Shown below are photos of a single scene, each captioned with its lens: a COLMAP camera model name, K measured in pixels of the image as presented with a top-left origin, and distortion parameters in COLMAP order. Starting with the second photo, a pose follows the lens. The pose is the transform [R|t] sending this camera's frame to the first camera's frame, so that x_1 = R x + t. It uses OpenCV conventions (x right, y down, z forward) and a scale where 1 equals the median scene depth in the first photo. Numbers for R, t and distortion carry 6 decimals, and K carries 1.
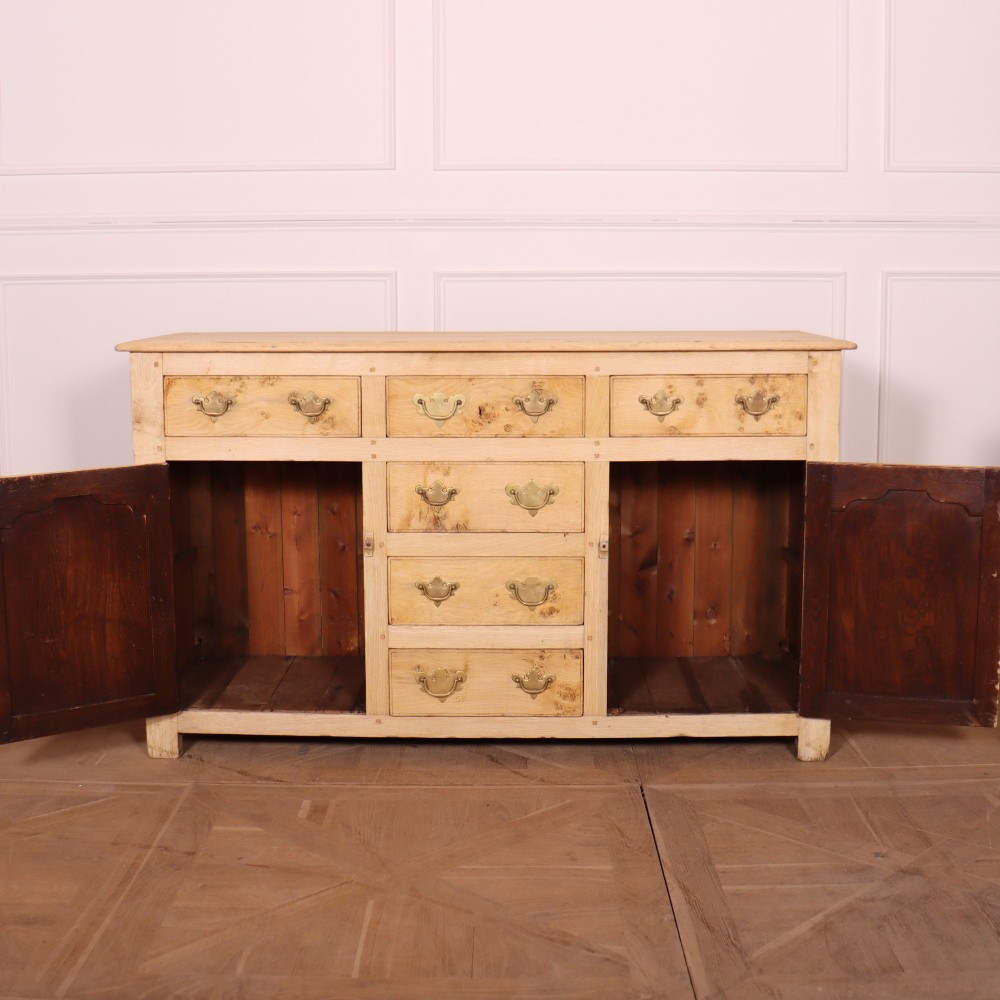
lens RADIAL K [[1490.3, 0, 501.2], [0, 1490.3, 502.1], [0, 0, 1]] dist [-0.070575, 0.000000]
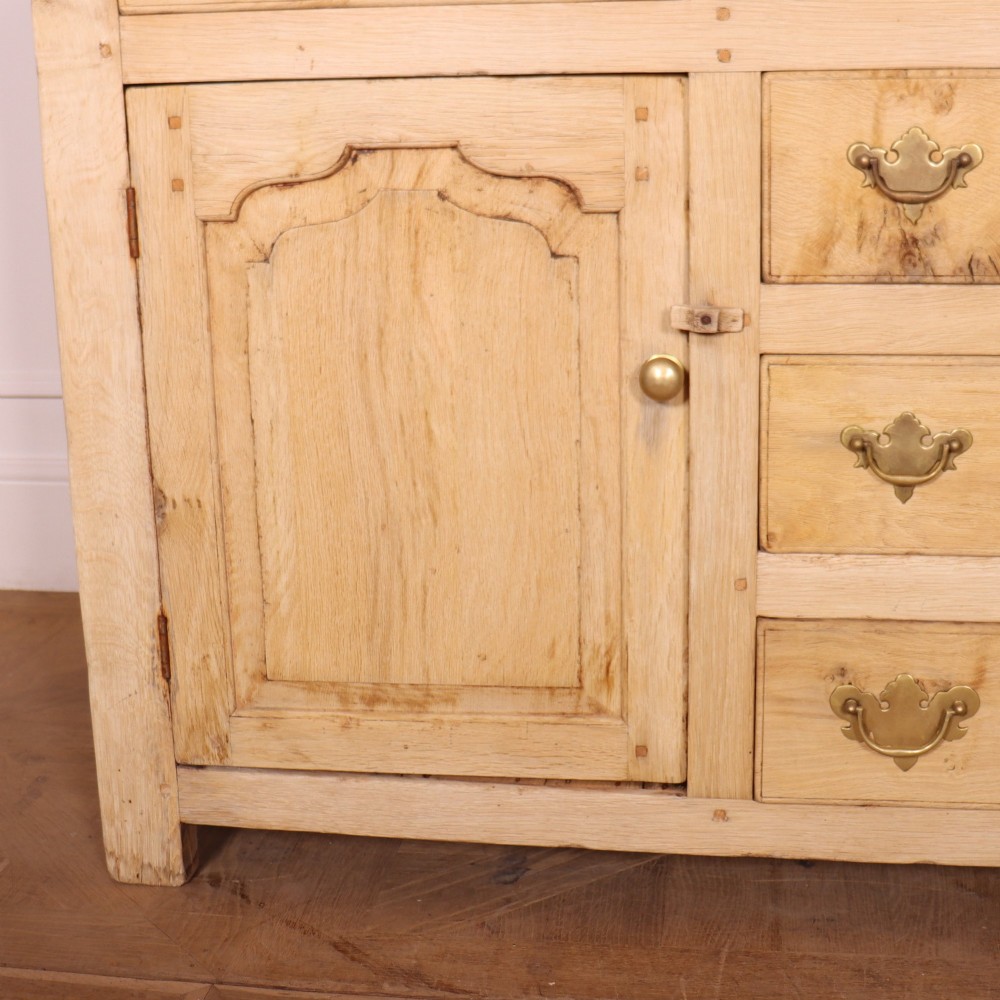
lens RADIAL K [[1961.0, 0, 401.6], [0, 1961.0, 492.5], [0, 0, 1]] dist [-0.162526, 0.000000]
pose [[0.984715, 0.012082, -0.173753, -0.079002], [0.007747, 0.993566, 0.112993, 0.016803], [0.174000, -0.112612, 0.978286, 0.544848]]
